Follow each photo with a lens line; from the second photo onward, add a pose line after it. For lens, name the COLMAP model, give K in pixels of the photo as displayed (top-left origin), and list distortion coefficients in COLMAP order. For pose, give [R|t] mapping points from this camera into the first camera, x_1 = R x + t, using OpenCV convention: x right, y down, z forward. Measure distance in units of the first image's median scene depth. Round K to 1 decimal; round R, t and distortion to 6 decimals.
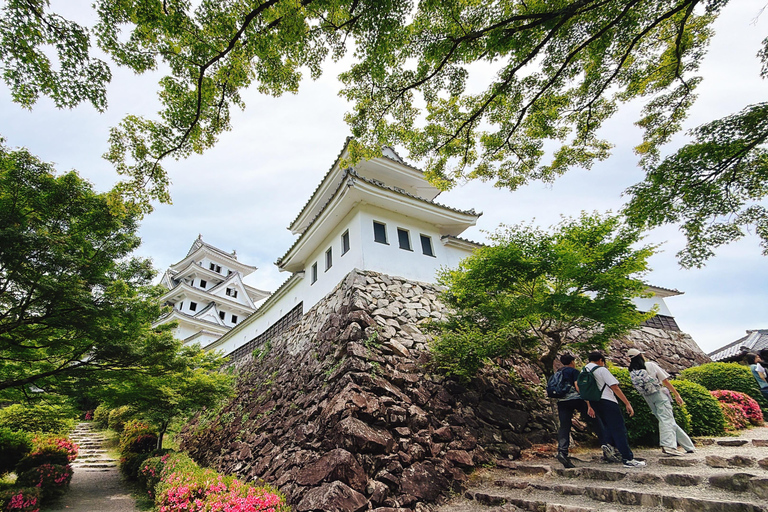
lens RADIAL K [[346.2, 0, 315.9], [0, 346.2, 254.4], [0, 0, 1]] dist [-0.000262, -0.000673]
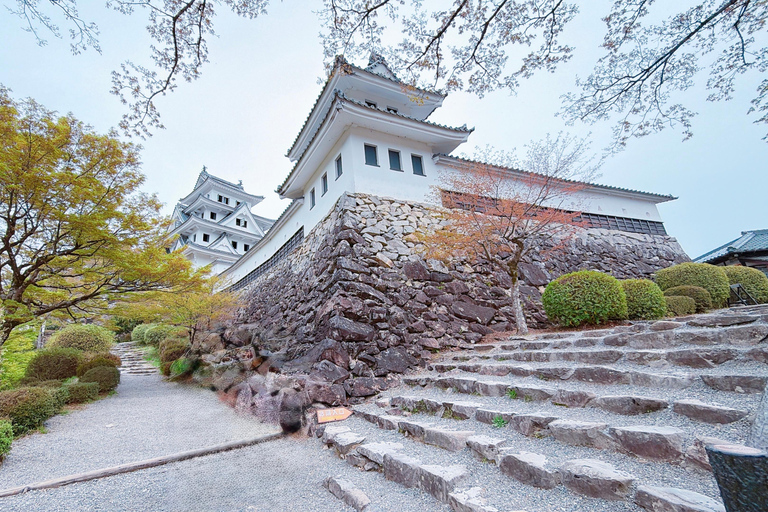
lens RADIAL K [[346.2, 0, 315.9], [0, 346.2, 254.4], [0, 0, 1]] dist [-0.000262, -0.000673]
pose [[0.998047, -0.049739, -0.037782, 0.053958], [0.056526, 0.976595, 0.207527, 0.003476], [0.026576, -0.209257, 0.977499, -0.094236]]
